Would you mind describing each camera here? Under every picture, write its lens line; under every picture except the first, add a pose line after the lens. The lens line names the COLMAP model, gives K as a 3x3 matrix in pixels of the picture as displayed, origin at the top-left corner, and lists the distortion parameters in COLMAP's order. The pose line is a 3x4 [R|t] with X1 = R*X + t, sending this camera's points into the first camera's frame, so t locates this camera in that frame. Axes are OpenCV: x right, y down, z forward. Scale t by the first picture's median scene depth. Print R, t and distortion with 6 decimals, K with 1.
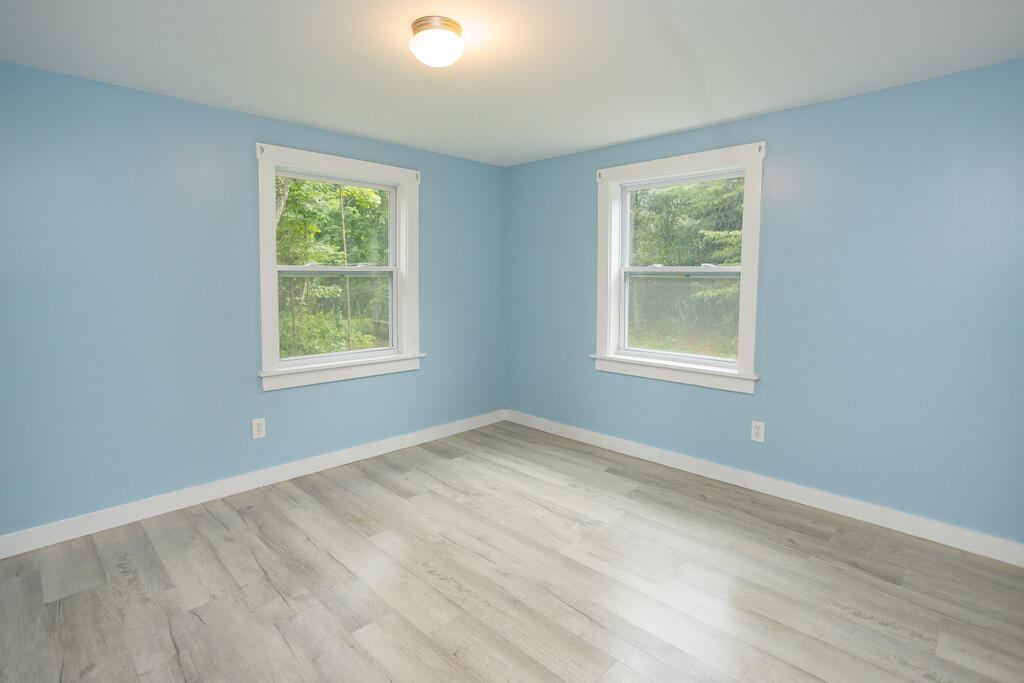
lens RADIAL K [[504.9, 0, 512.0], [0, 504.9, 341.5], [0, 0, 1]] dist [-0.056522, 0.037725]
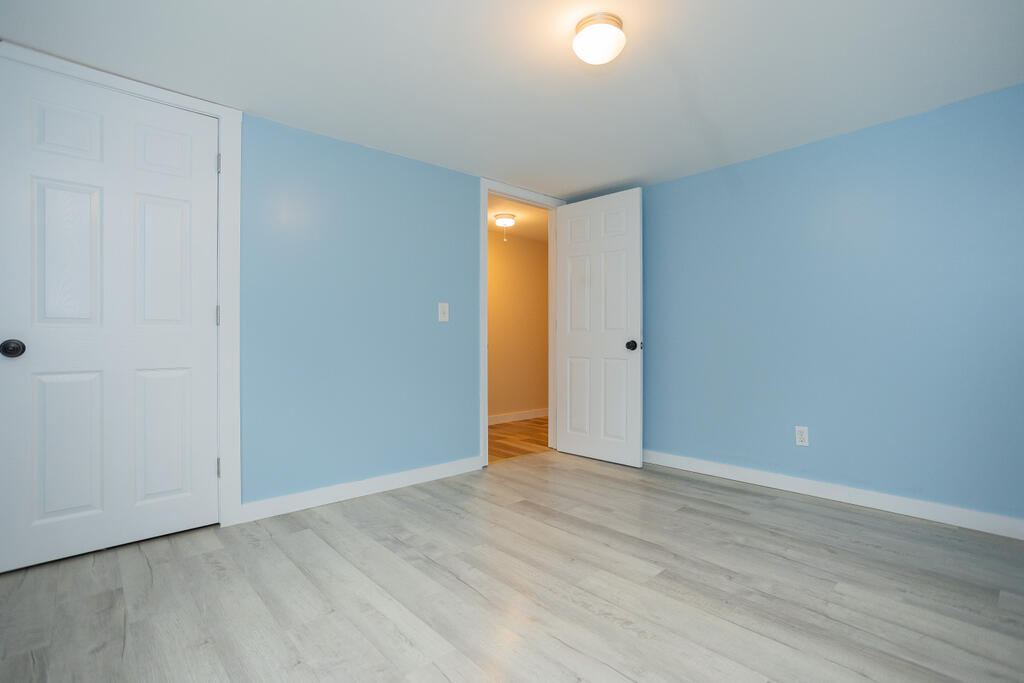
lens RADIAL K [[504.9, 0, 512.0], [0, 504.9, 341.5], [0, 0, 1]] dist [-0.056522, 0.037725]
pose [[-0.998257, 0.001954, 0.058981, -0.026989], [0.009788, 0.991089, 0.132838, -0.099315], [-0.058196, 0.133184, -0.989381, 1.865904]]
